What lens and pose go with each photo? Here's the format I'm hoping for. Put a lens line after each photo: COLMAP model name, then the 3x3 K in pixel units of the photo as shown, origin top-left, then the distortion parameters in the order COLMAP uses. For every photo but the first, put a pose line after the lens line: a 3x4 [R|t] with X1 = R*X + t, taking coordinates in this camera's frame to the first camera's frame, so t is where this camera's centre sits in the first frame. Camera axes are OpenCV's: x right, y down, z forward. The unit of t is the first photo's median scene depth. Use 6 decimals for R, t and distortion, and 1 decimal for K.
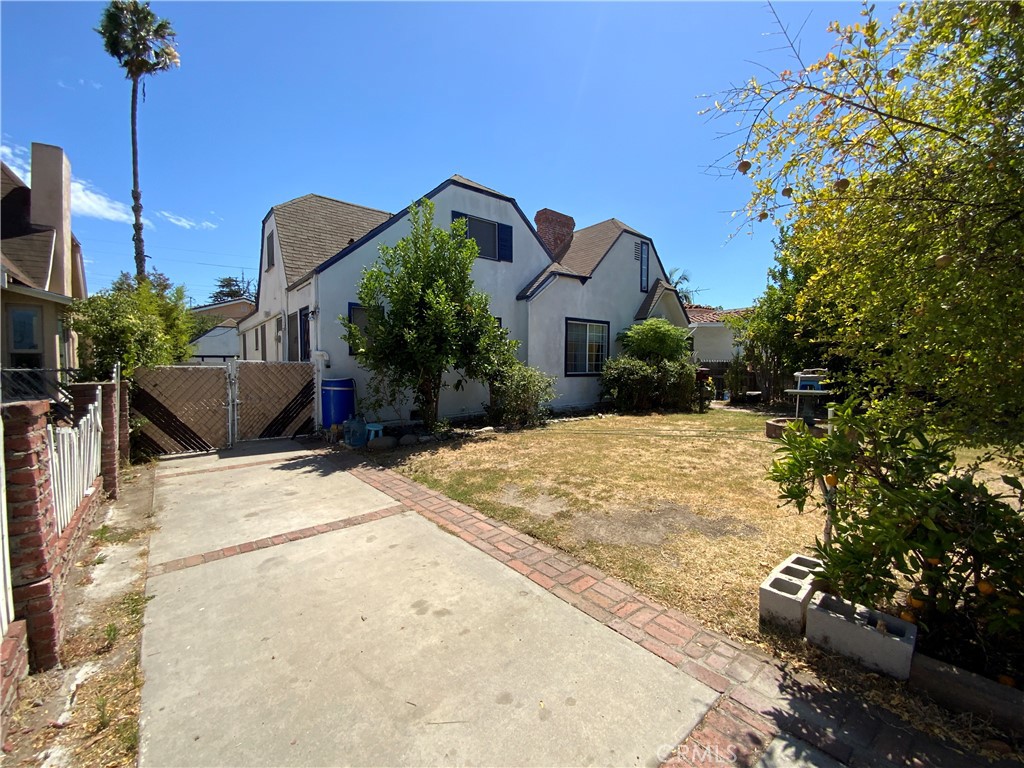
lens RADIAL K [[420.9, 0, 508.5], [0, 420.9, 384.5], [0, 0, 1]] dist [0.007132, -0.005035]
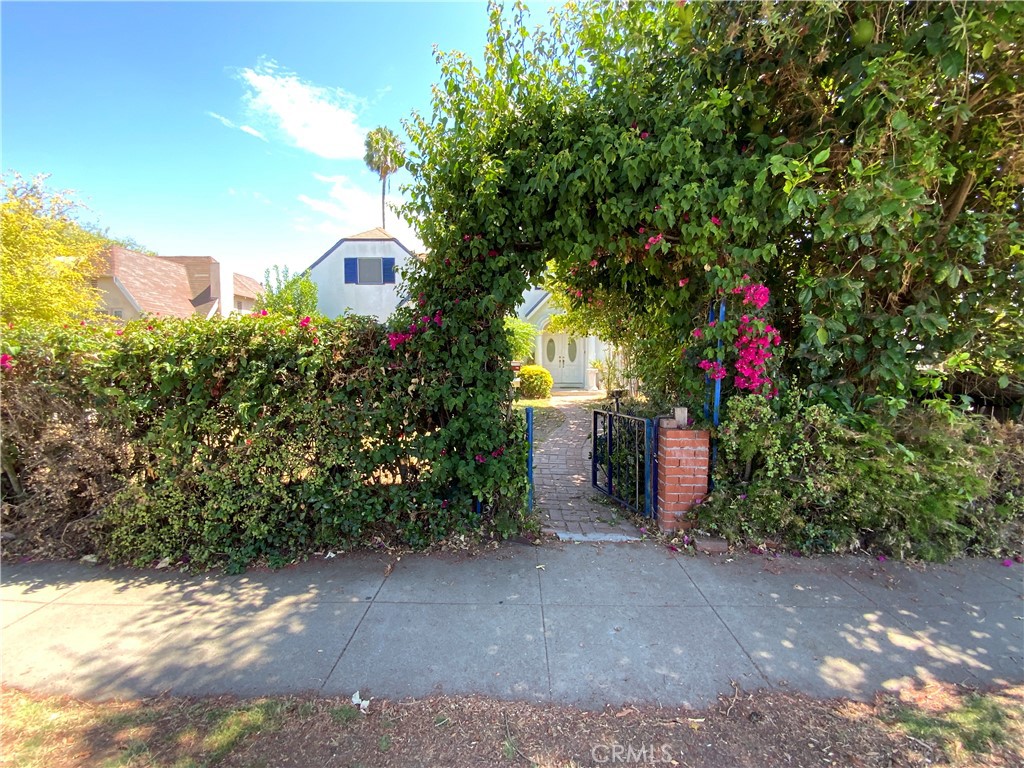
lens RADIAL K [[420.9, 0, 515.0], [0, 420.9, 377.3], [0, 0, 1]] dist [0.007132, -0.005035]
pose [[0.765030, 0.038077, -0.642868, 1.086558], [-0.036716, 0.999206, 0.015490, -0.014792], [0.642947, 0.011753, 0.765820, 0.173236]]
